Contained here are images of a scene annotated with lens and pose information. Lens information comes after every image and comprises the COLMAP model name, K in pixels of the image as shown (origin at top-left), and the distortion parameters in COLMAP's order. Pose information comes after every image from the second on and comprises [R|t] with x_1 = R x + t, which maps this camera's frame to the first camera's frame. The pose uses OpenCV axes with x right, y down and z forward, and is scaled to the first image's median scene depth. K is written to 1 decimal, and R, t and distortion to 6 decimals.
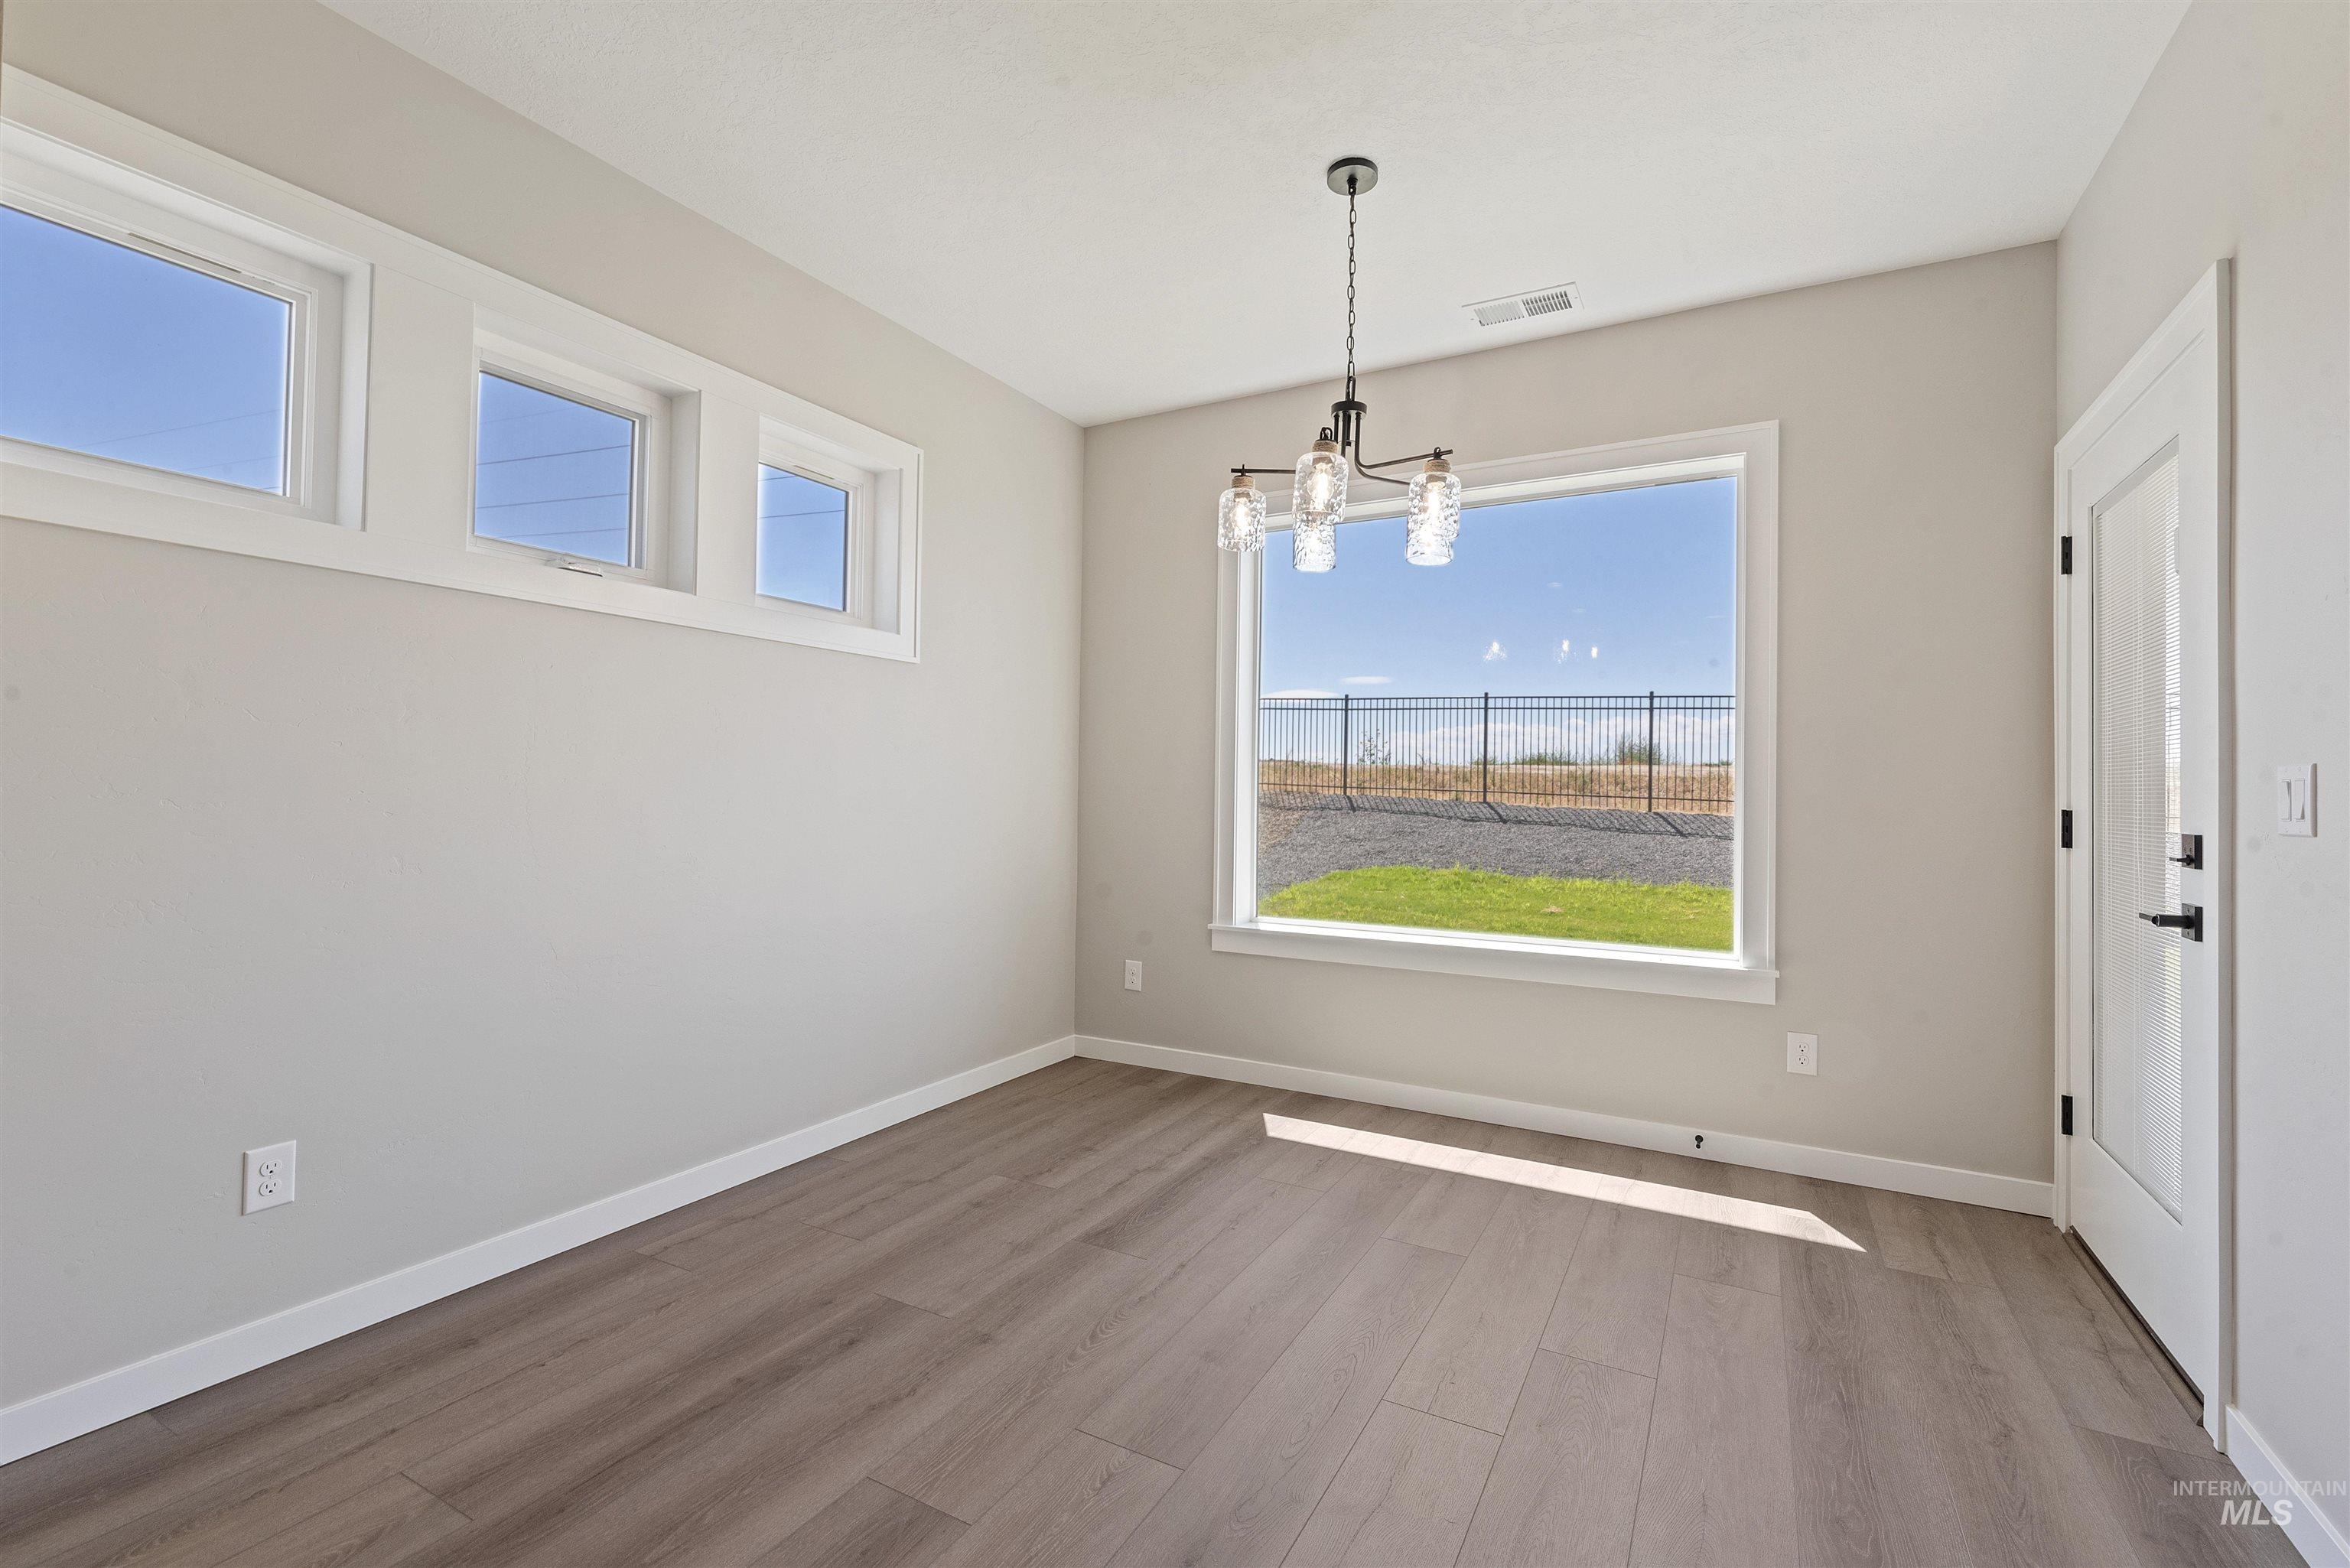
lens RADIAL K [[1032.7, 0, 1192.5], [0, 1032.7, 784.3], [0, 0, 1]] dist [-0.002308, -0.000237]
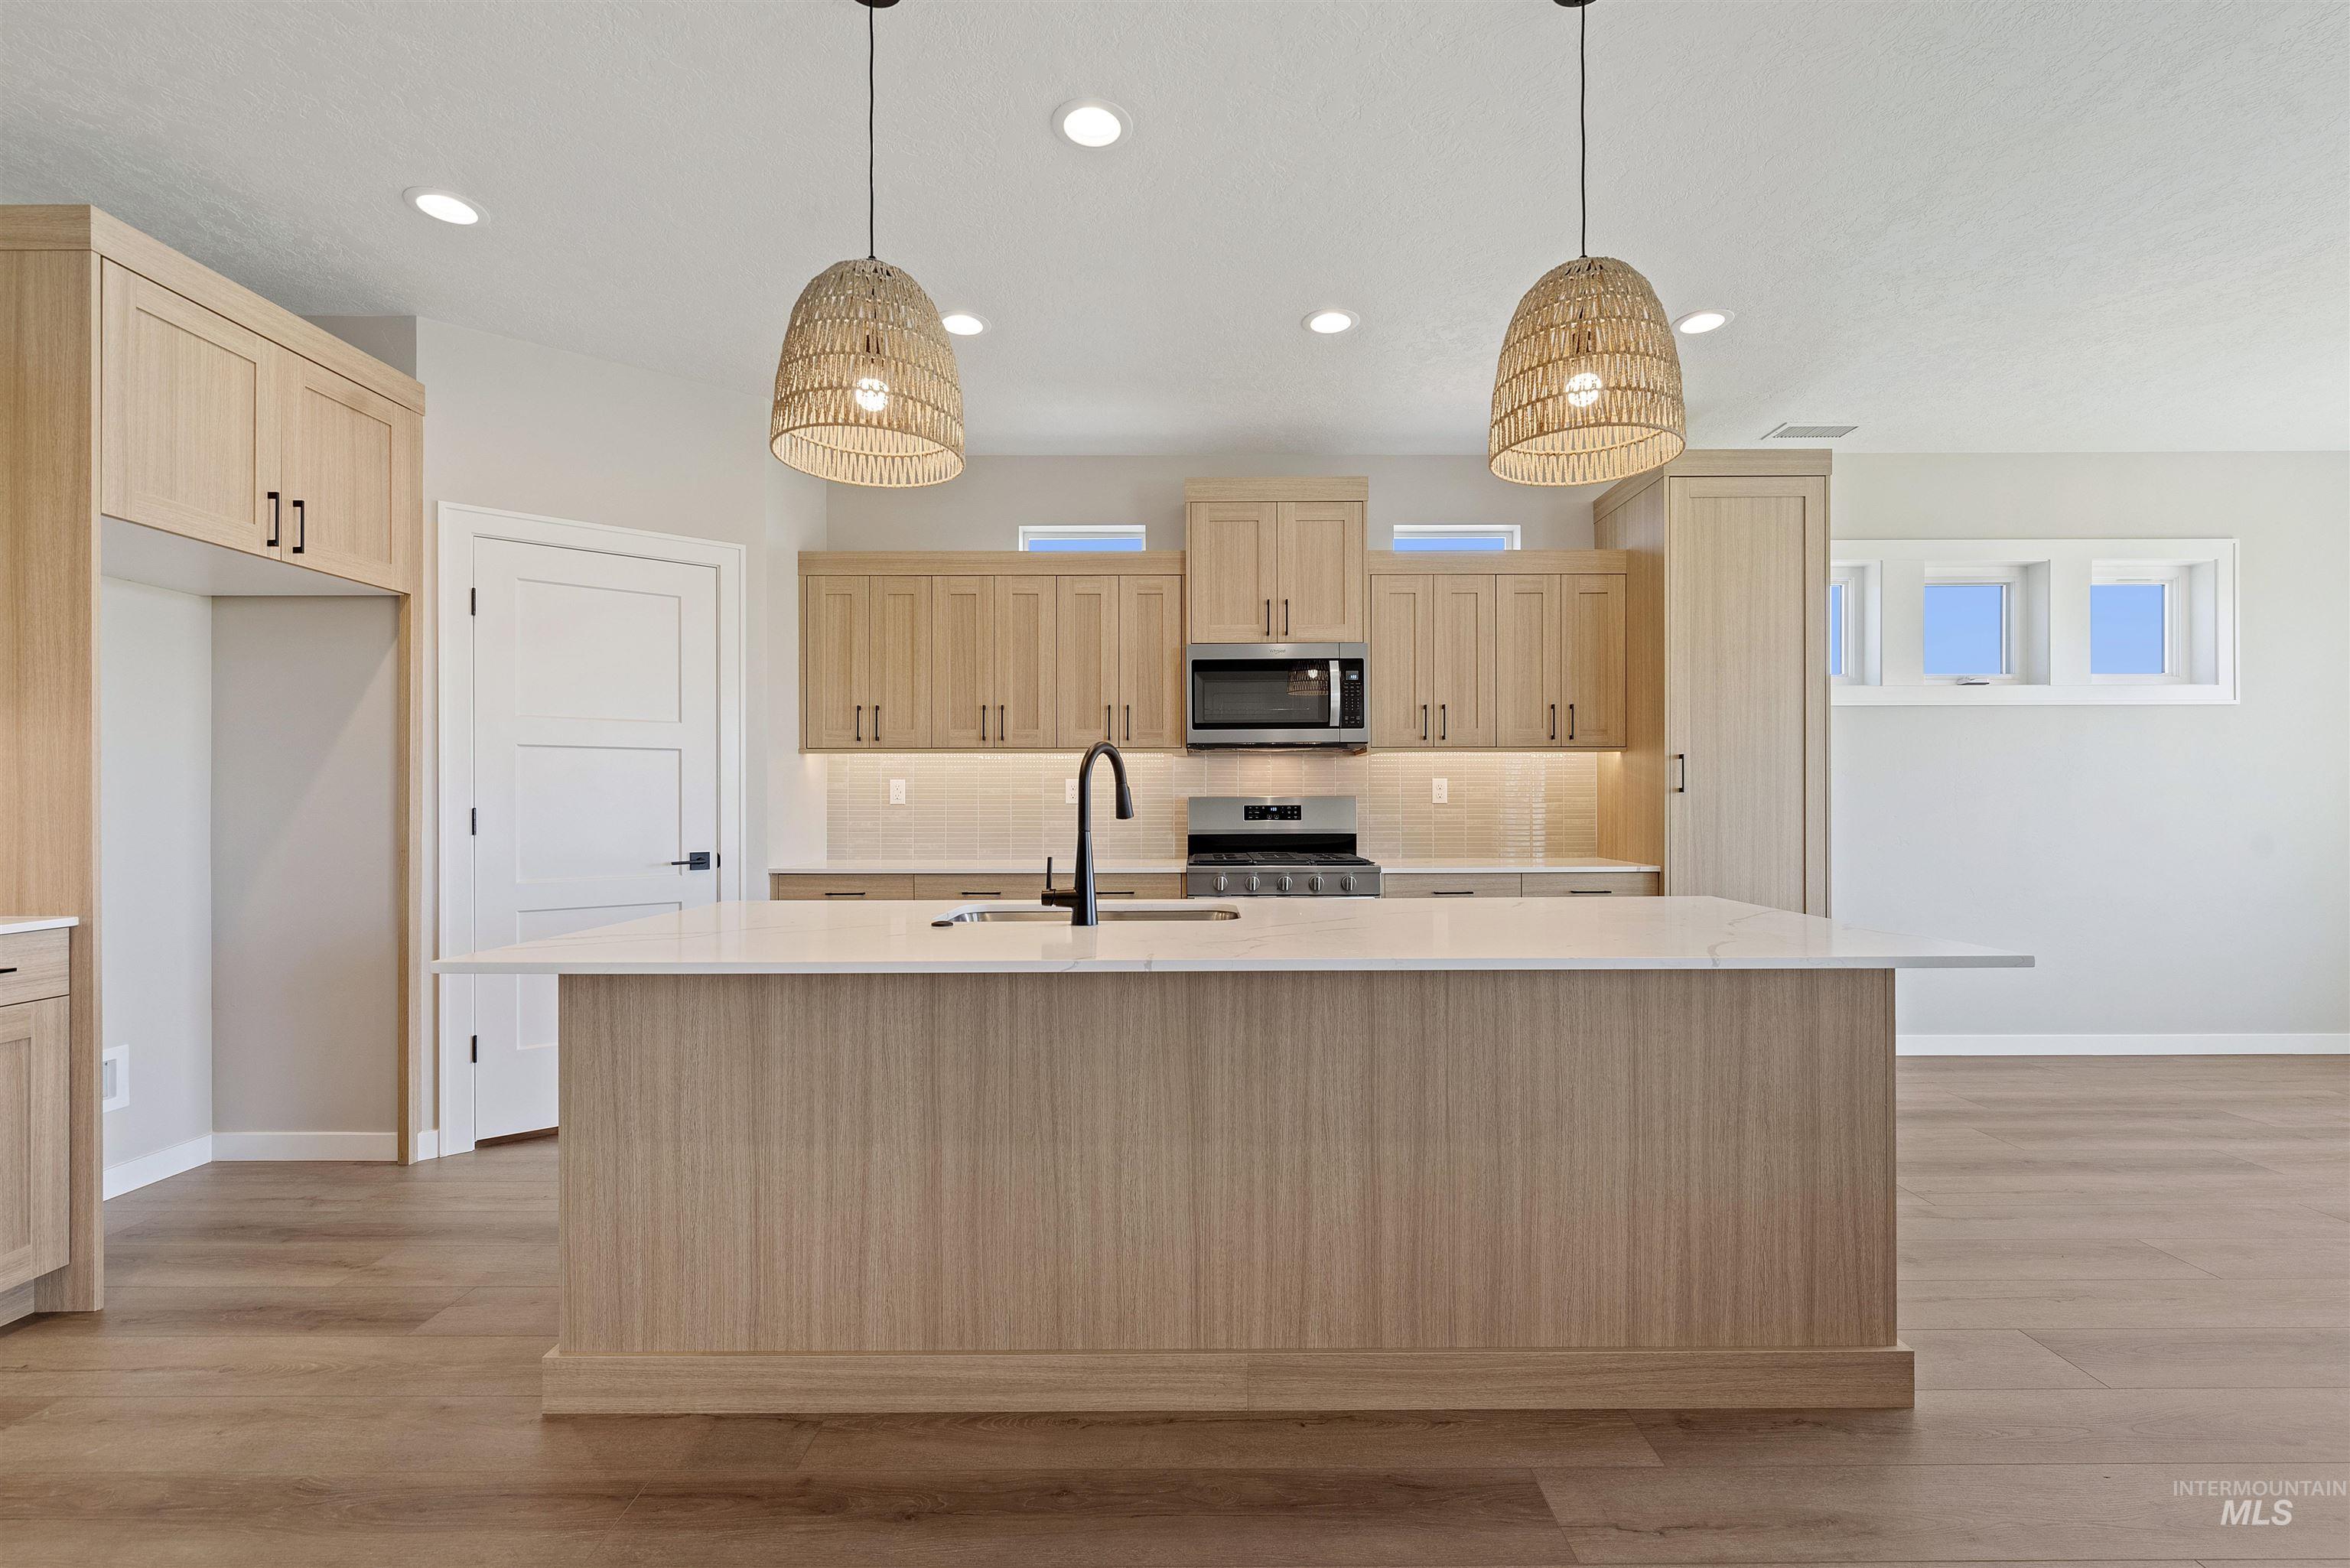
lens RADIAL K [[1032.7, 0, 1189.0], [0, 1032.7, 789.7], [0, 0, 1]] dist [-0.002308, -0.000237]
pose [[0.471875, -0.023301, -0.881357, 0.256780], [0.012850, 0.999726, -0.019550, 0.000165], [0.881572, -0.002100, 0.472045, -0.795997]]
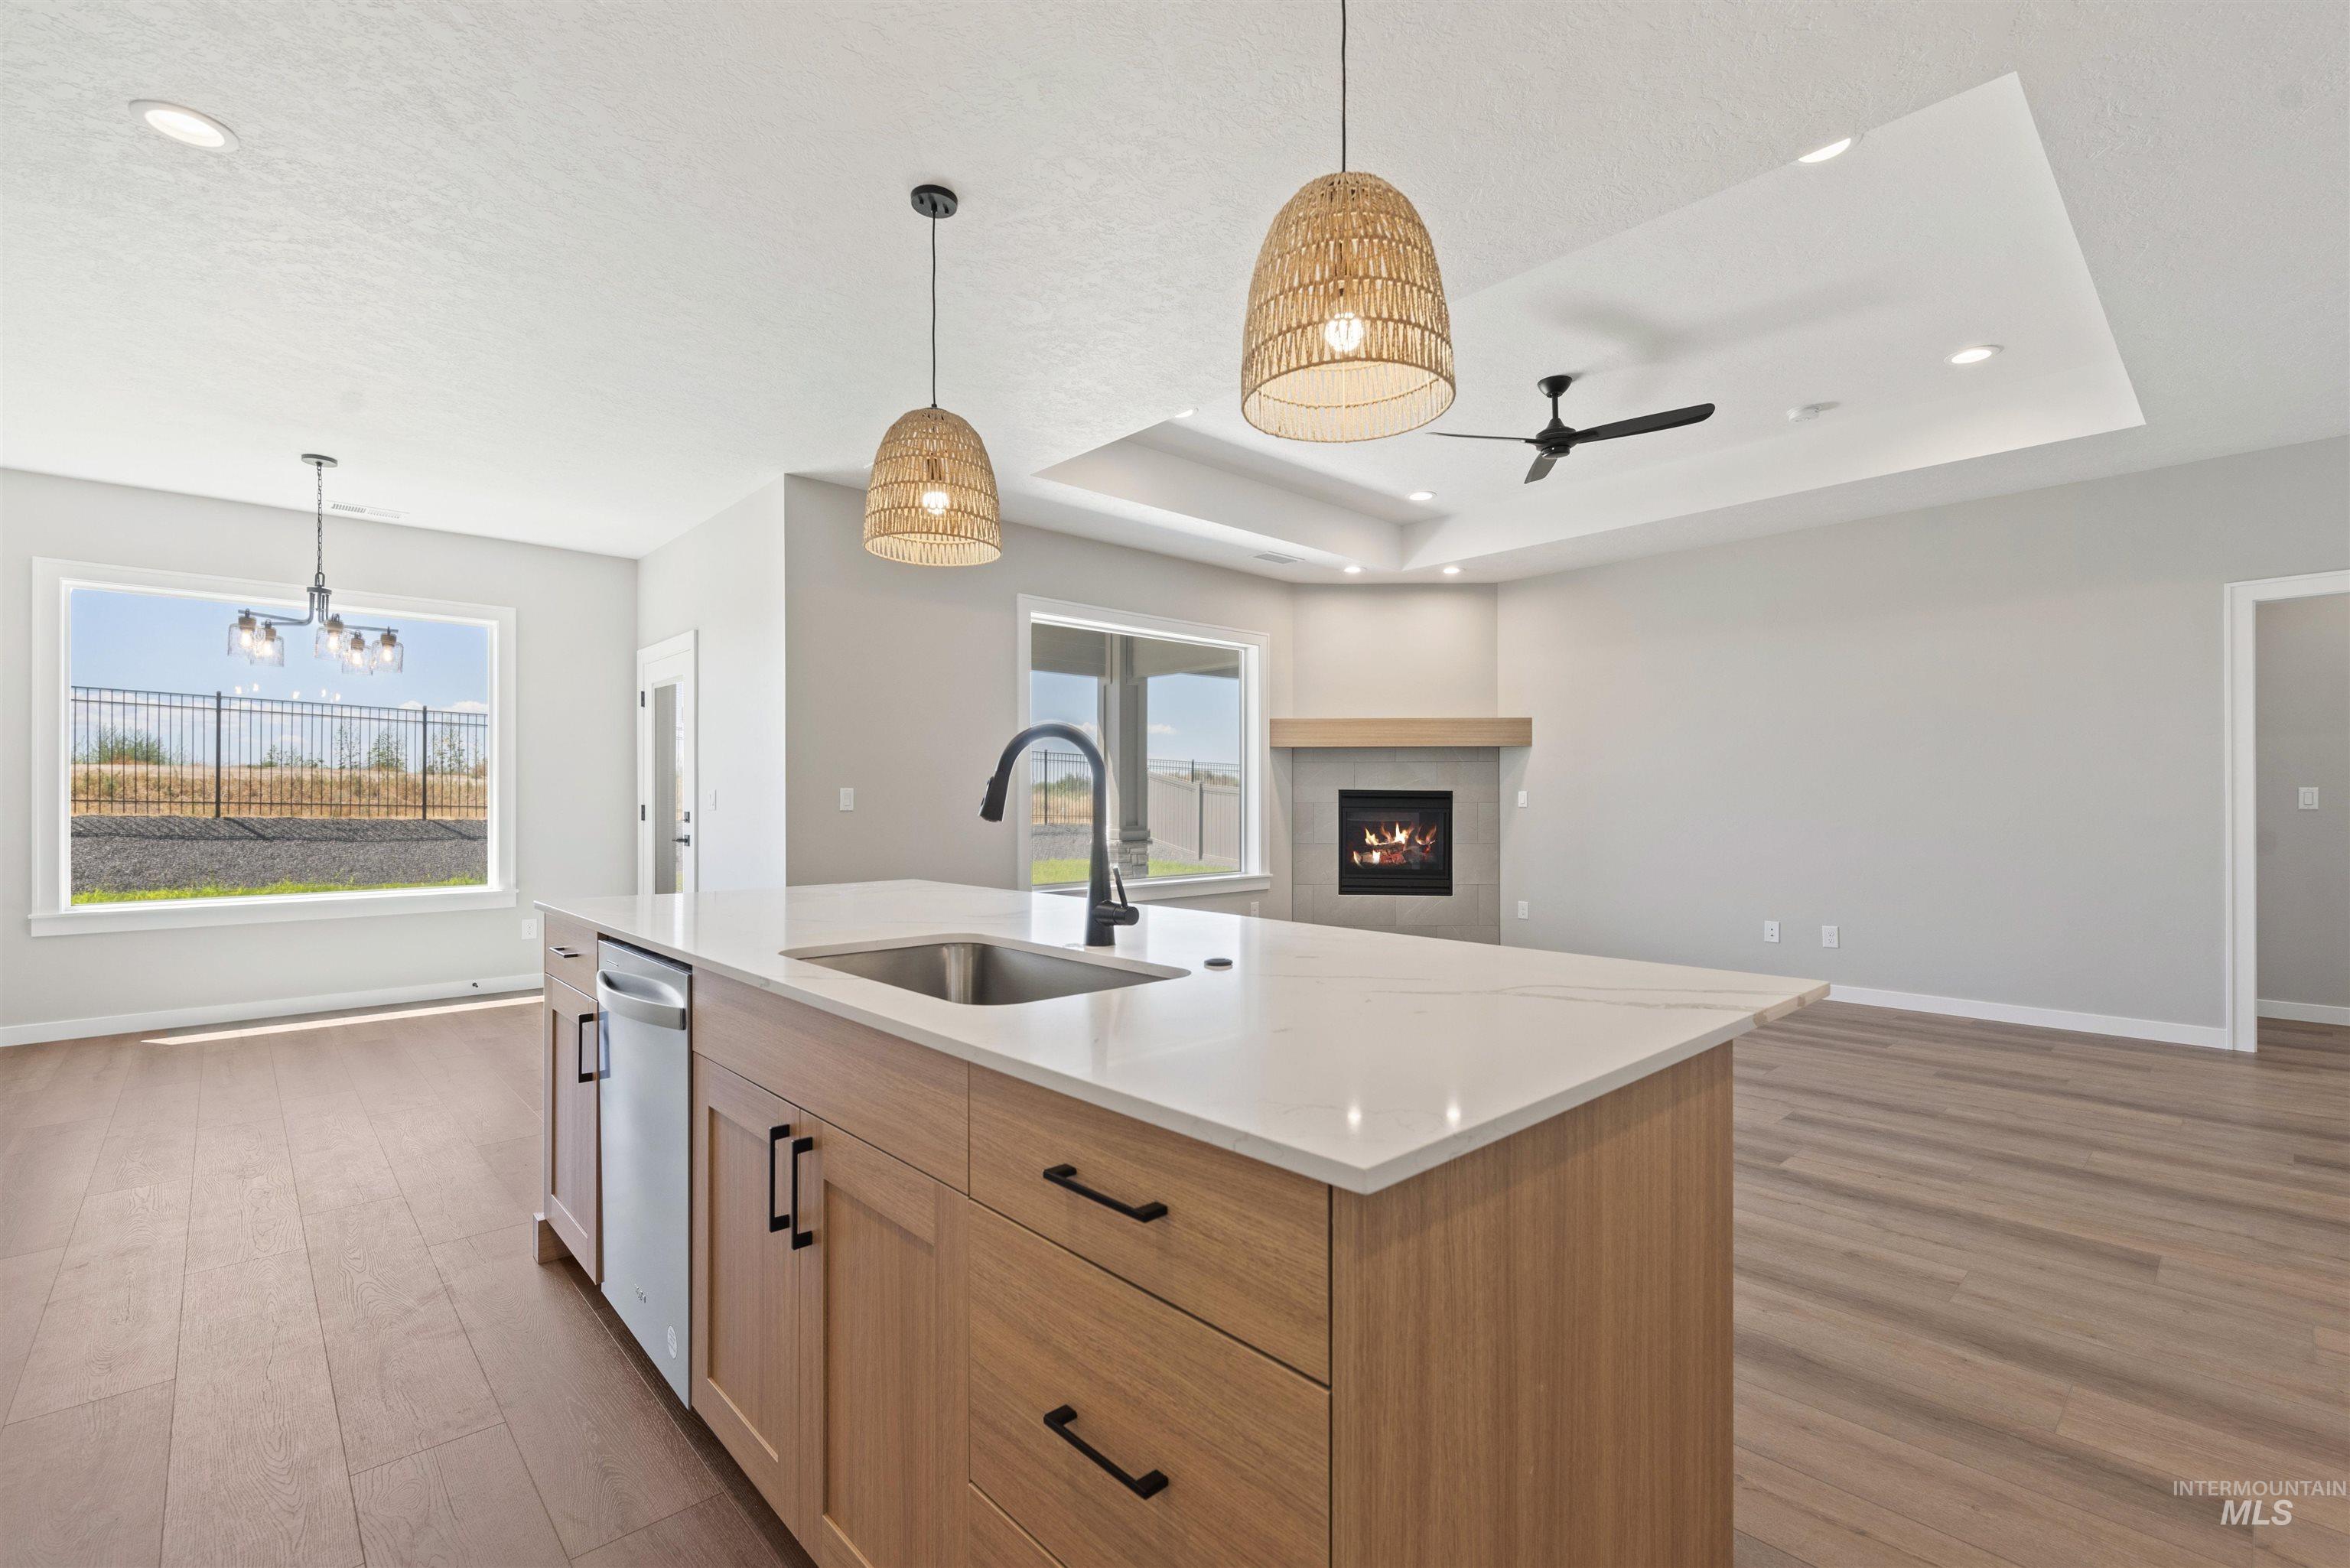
lens RADIAL K [[1032.7, 0, 1187.9], [0, 1032.7, 795.1], [0, 0, 1]] dist [-0.002308, -0.000237]
pose [[0.324380, -0.011206, 0.945860, -0.806674], [0.001572, 0.999935, 0.011308, -0.016186], [-0.945925, -0.002181, 0.324377, -0.778808]]
